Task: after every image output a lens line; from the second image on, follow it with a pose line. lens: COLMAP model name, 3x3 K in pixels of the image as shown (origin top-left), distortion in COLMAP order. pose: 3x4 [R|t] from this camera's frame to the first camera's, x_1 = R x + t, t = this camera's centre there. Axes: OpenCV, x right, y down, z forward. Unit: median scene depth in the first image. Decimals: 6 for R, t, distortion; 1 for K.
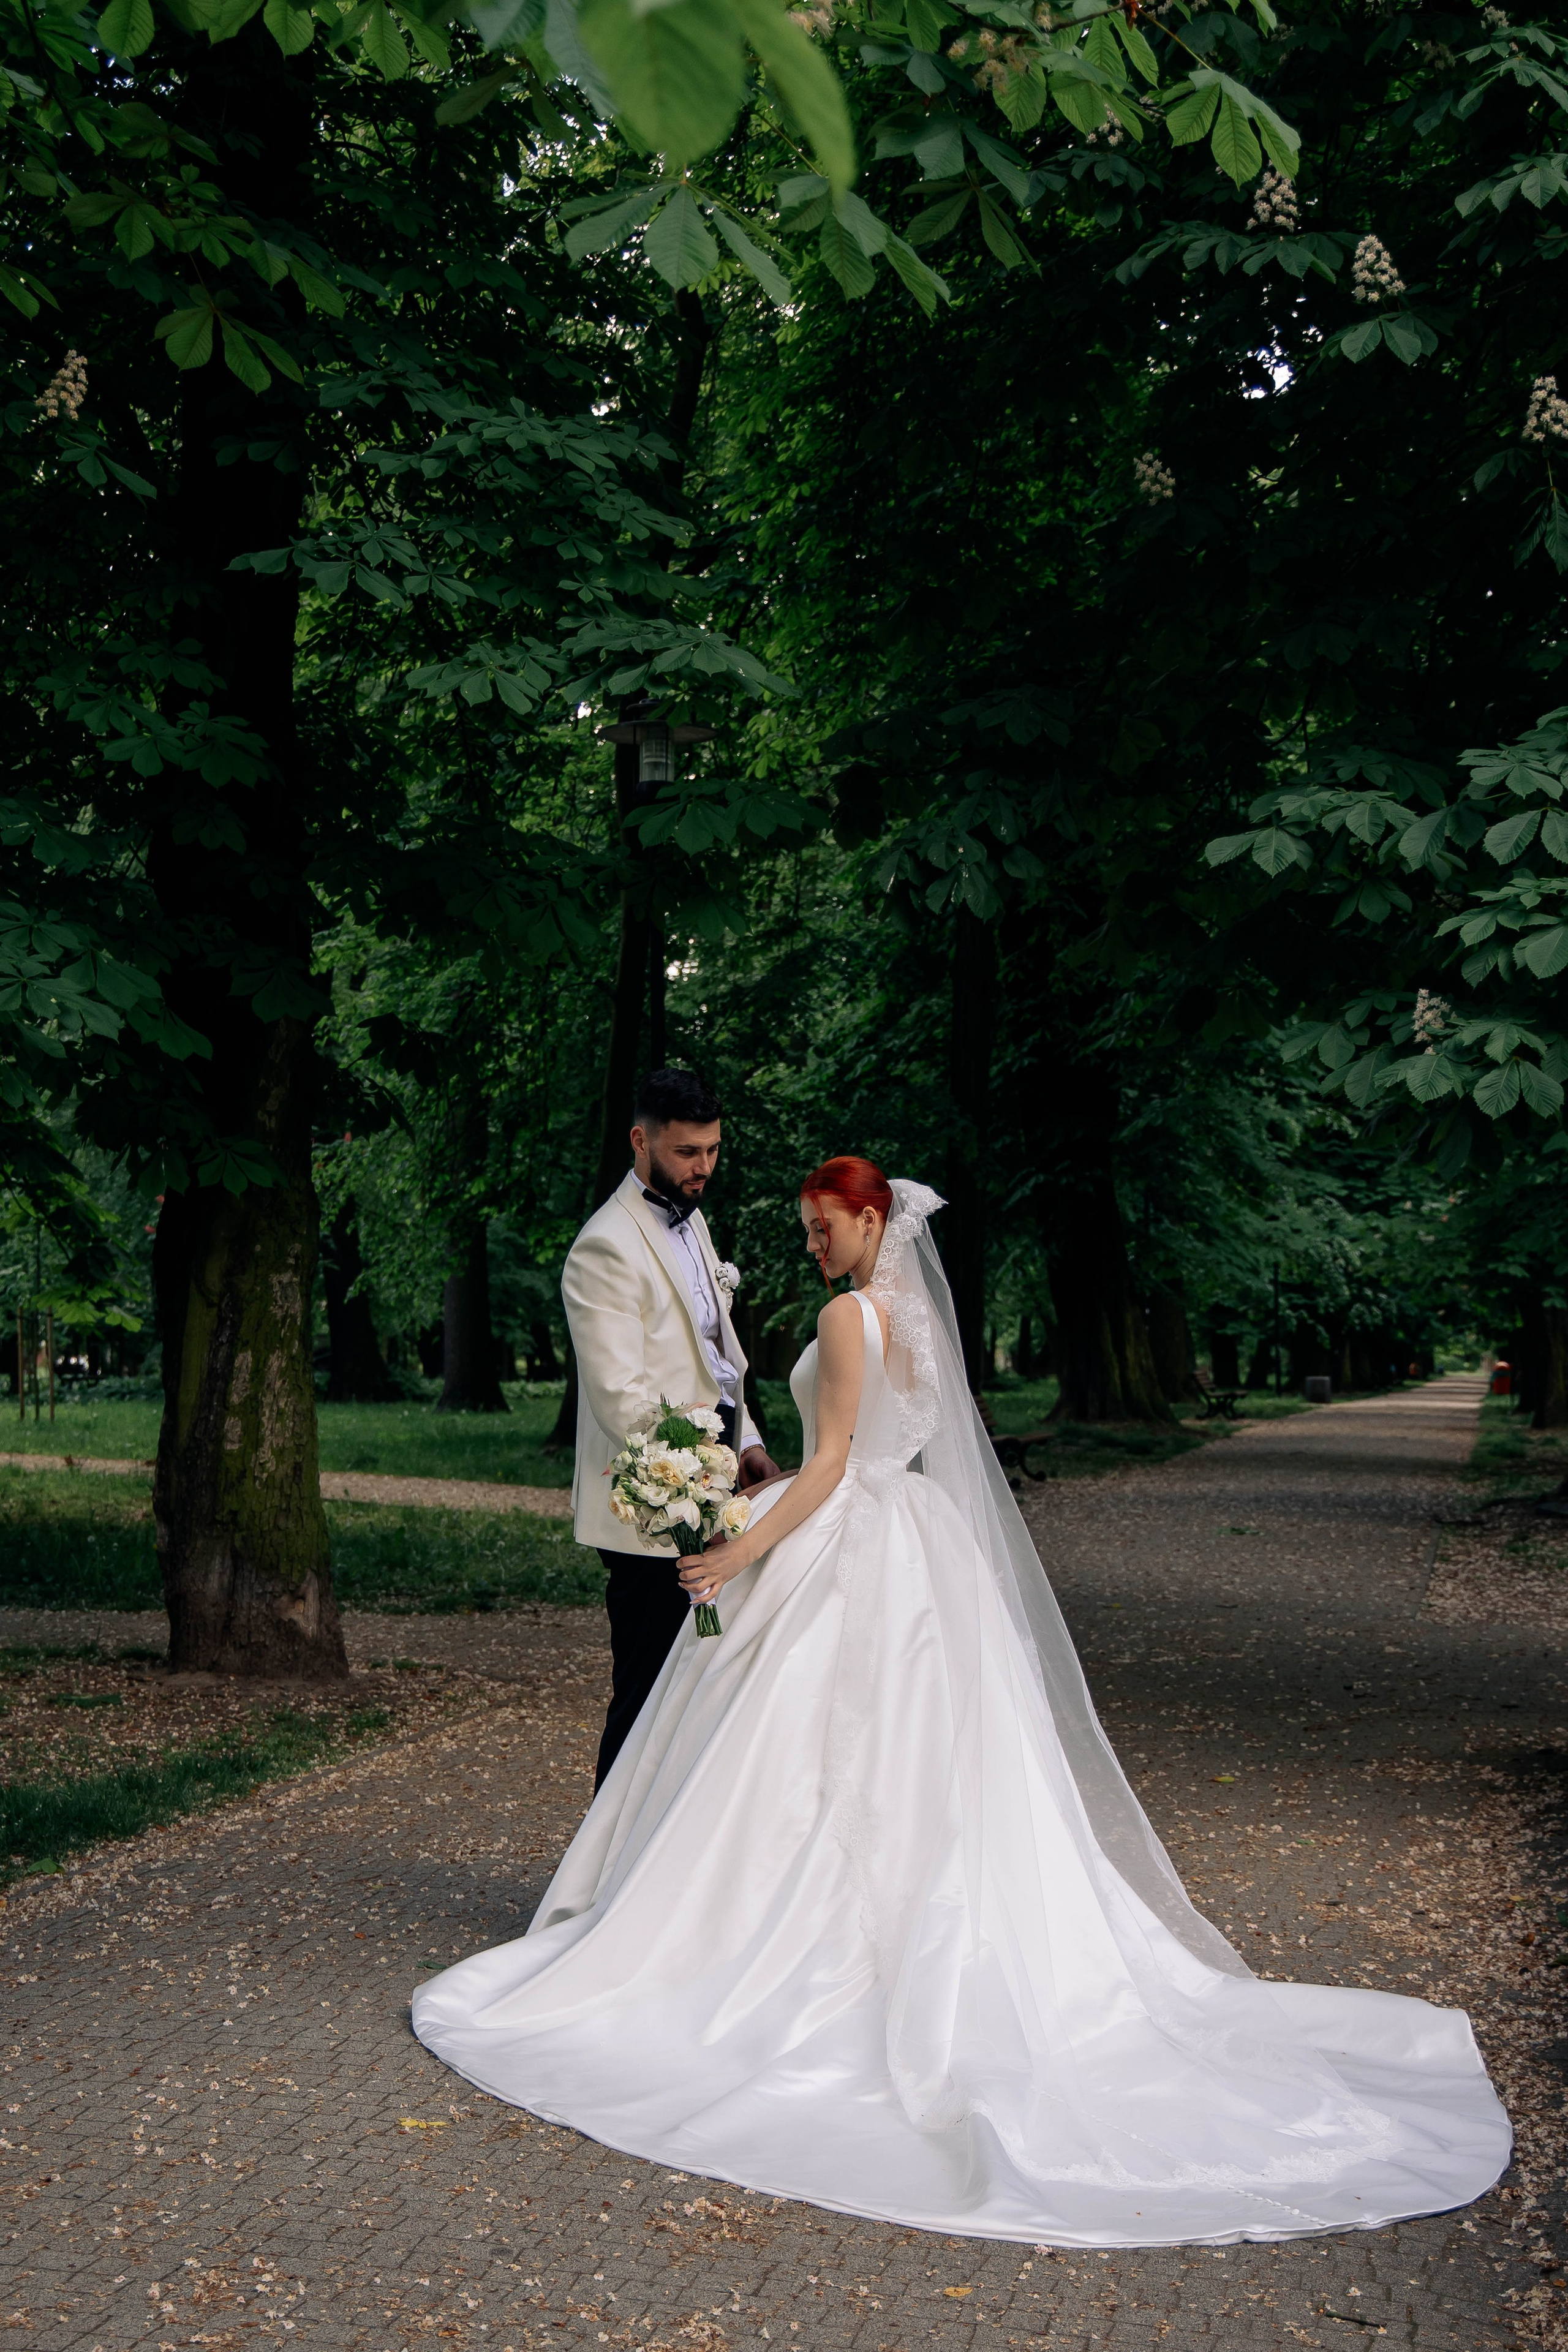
lens RADIAL K [[3150.3, 0, 772.2], [0, 3150.3, 1331.2], [0, 0, 1]] dist [0.108672, -0.018738]
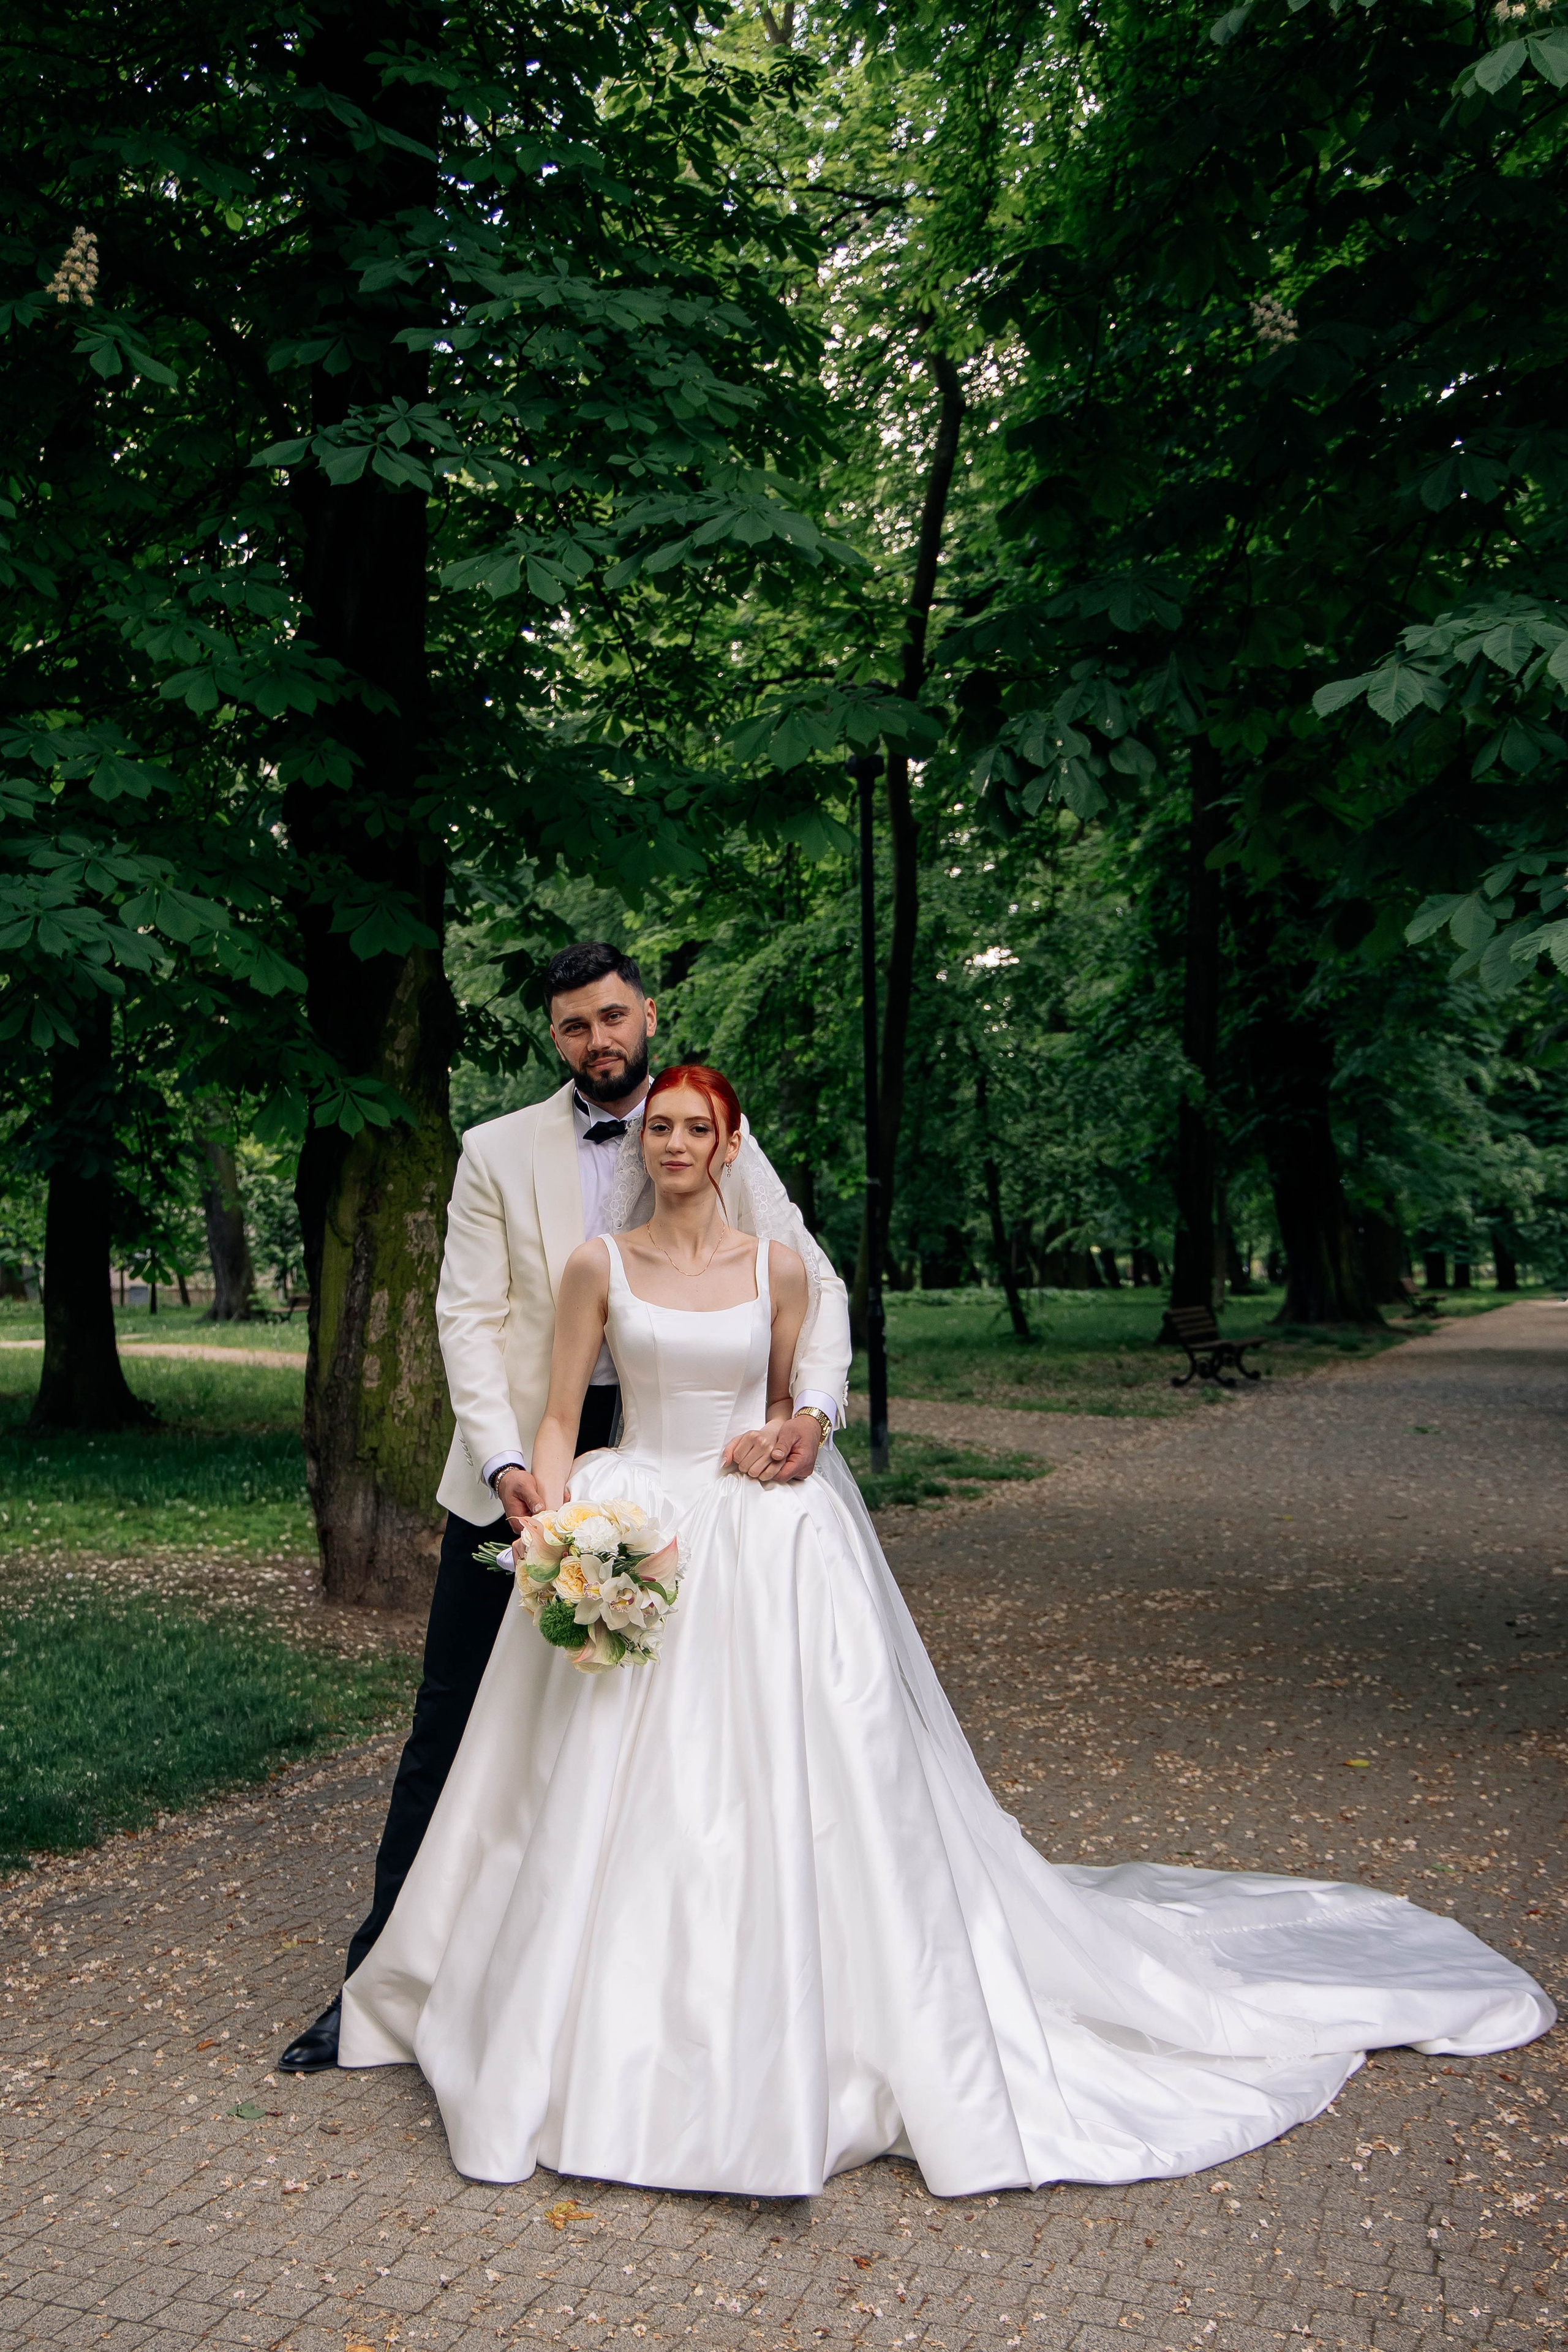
lens RADIAL K [[2353.5, 0, 793.6], [0, 2353.5, 1279.2], [0, 0, 1]] dist [-0.070745, 0.361035]
pose [[0.991772, -0.013514, -0.127304, 0.065244], [0.015141, 0.999815, 0.011824, -0.004354], [0.127120, -0.013655, 0.991793, 0.298867]]
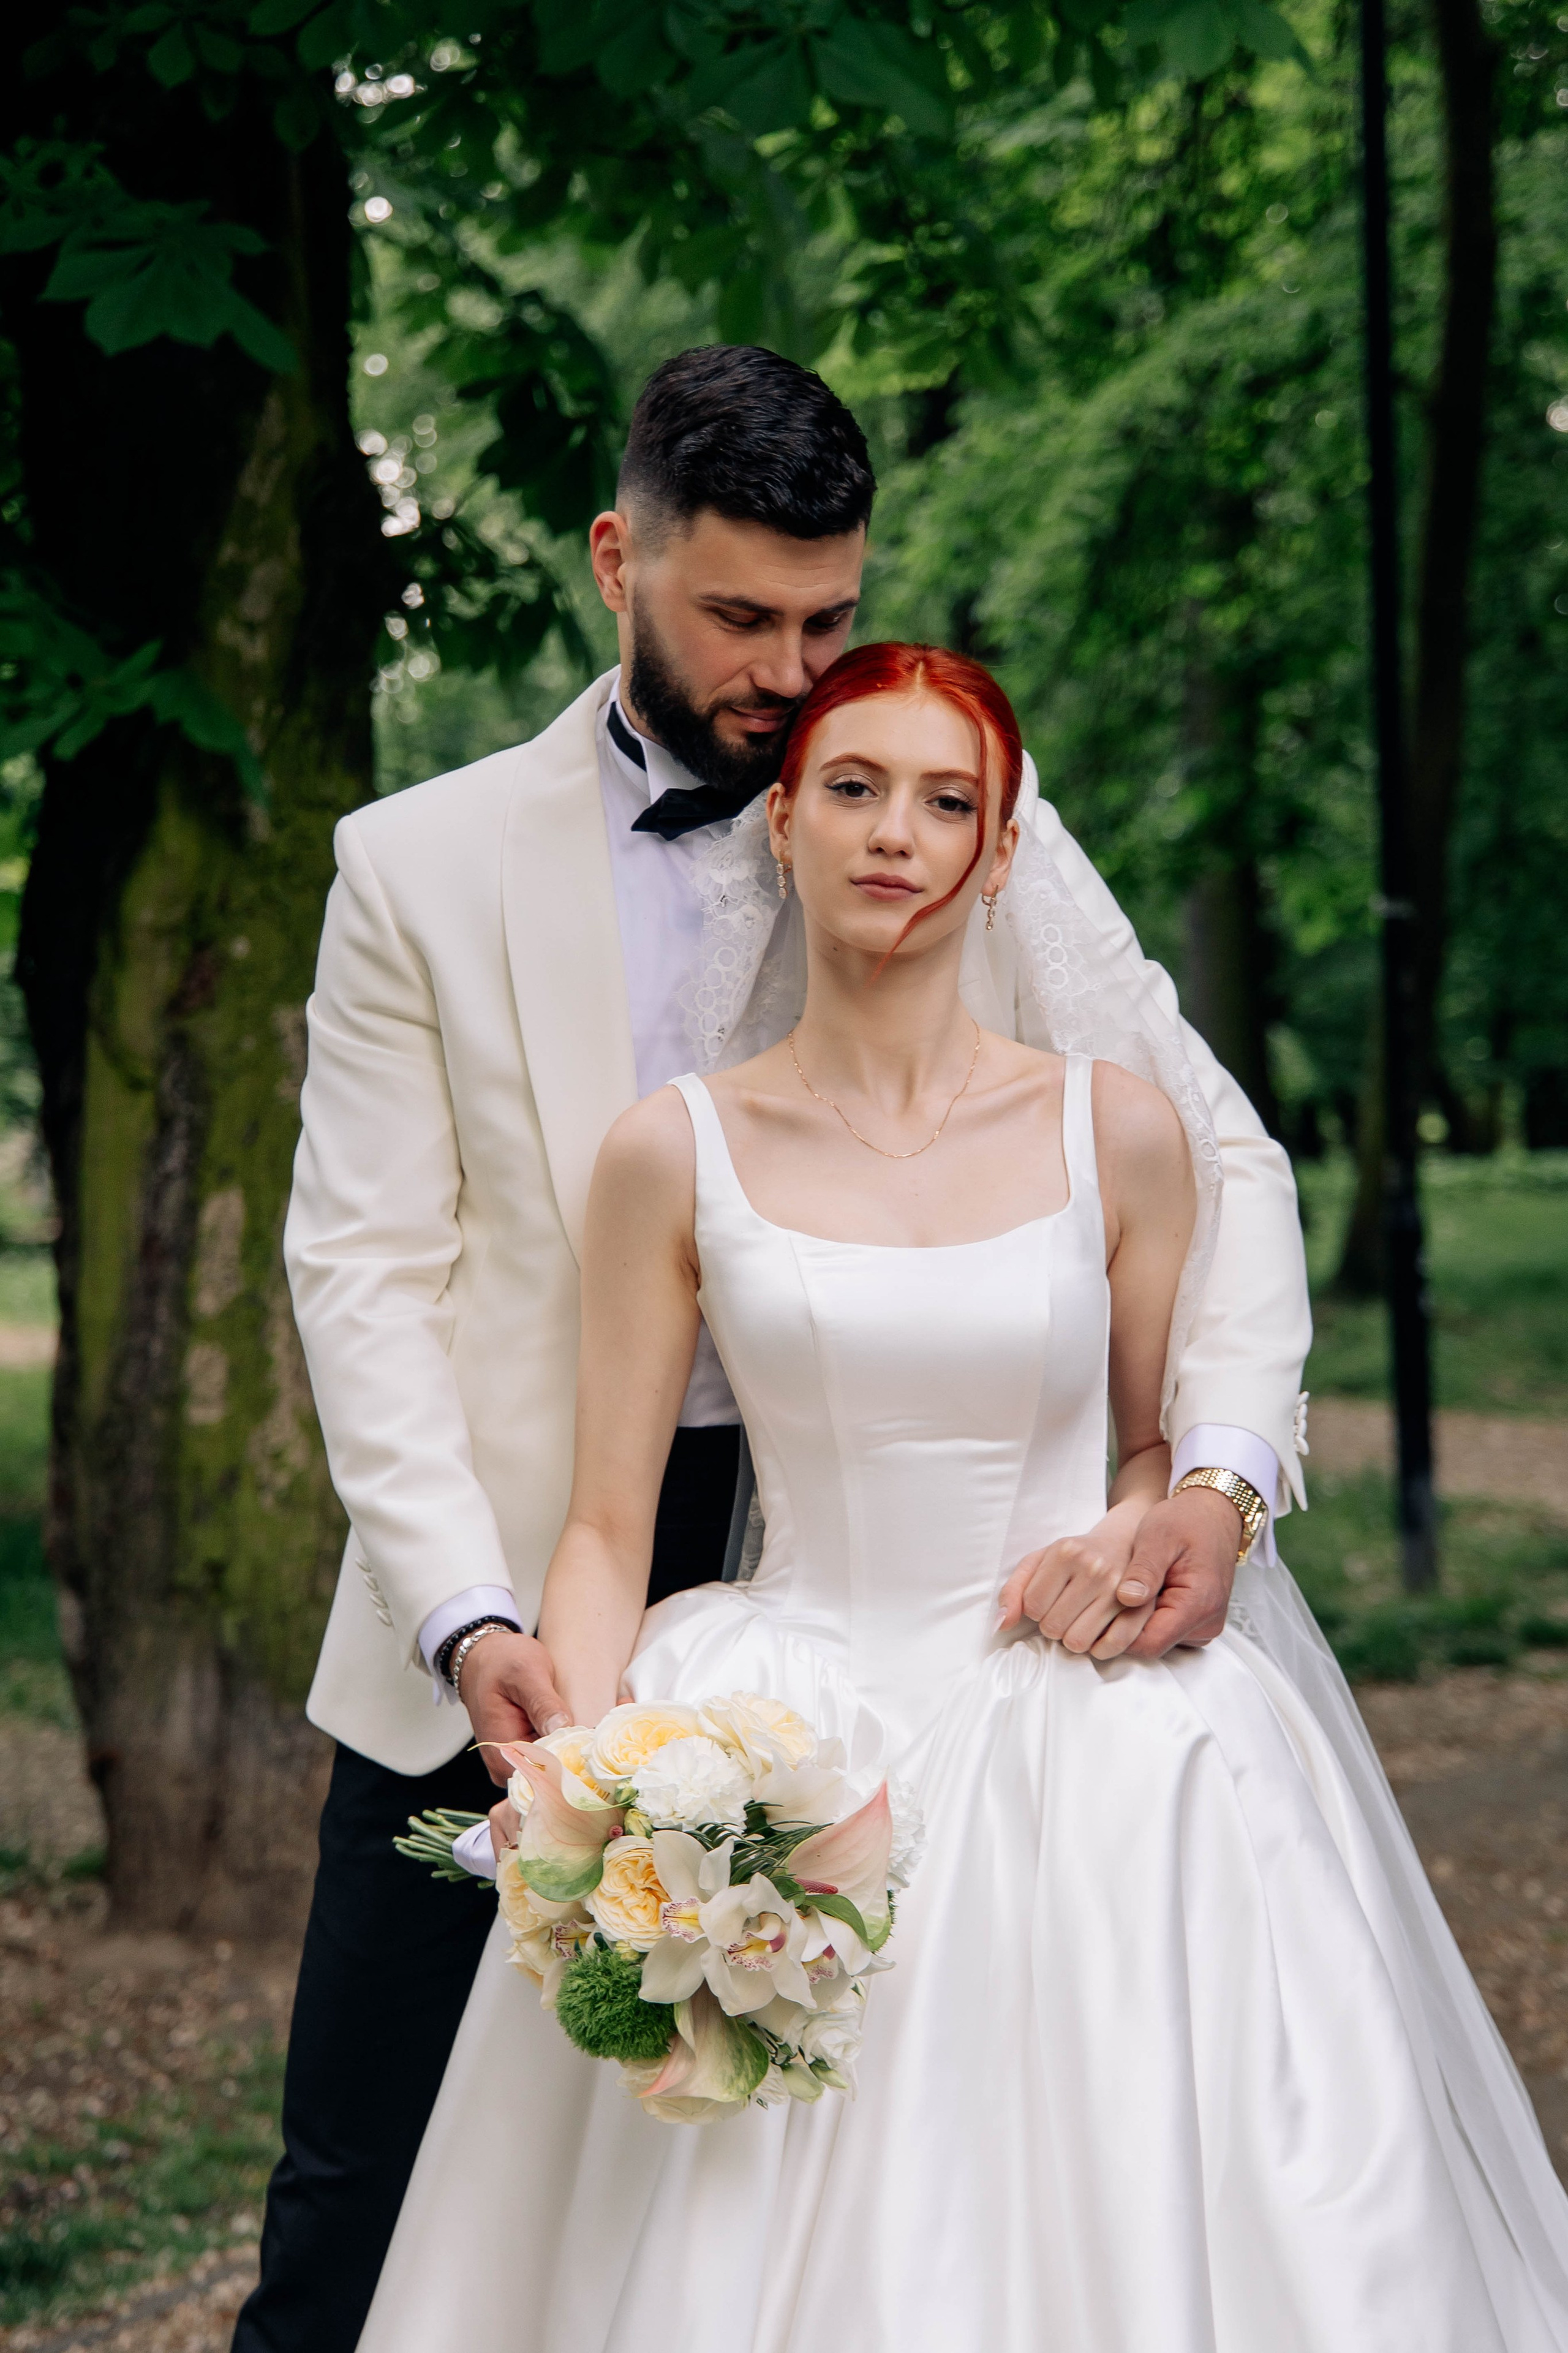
lens RADIAL K [[5391.9, 0, 850.8], [0, 5391.9, 1339.3], [0, 0, 1]] dist [0.109924, 1.171636]
pose [[0.980138, -0.026833, -0.196492, 0.065570], [0.036736, 0.998223, 0.046927, -0.005284], [0.194884, -0.053213, 0.979382, 0.327731]]
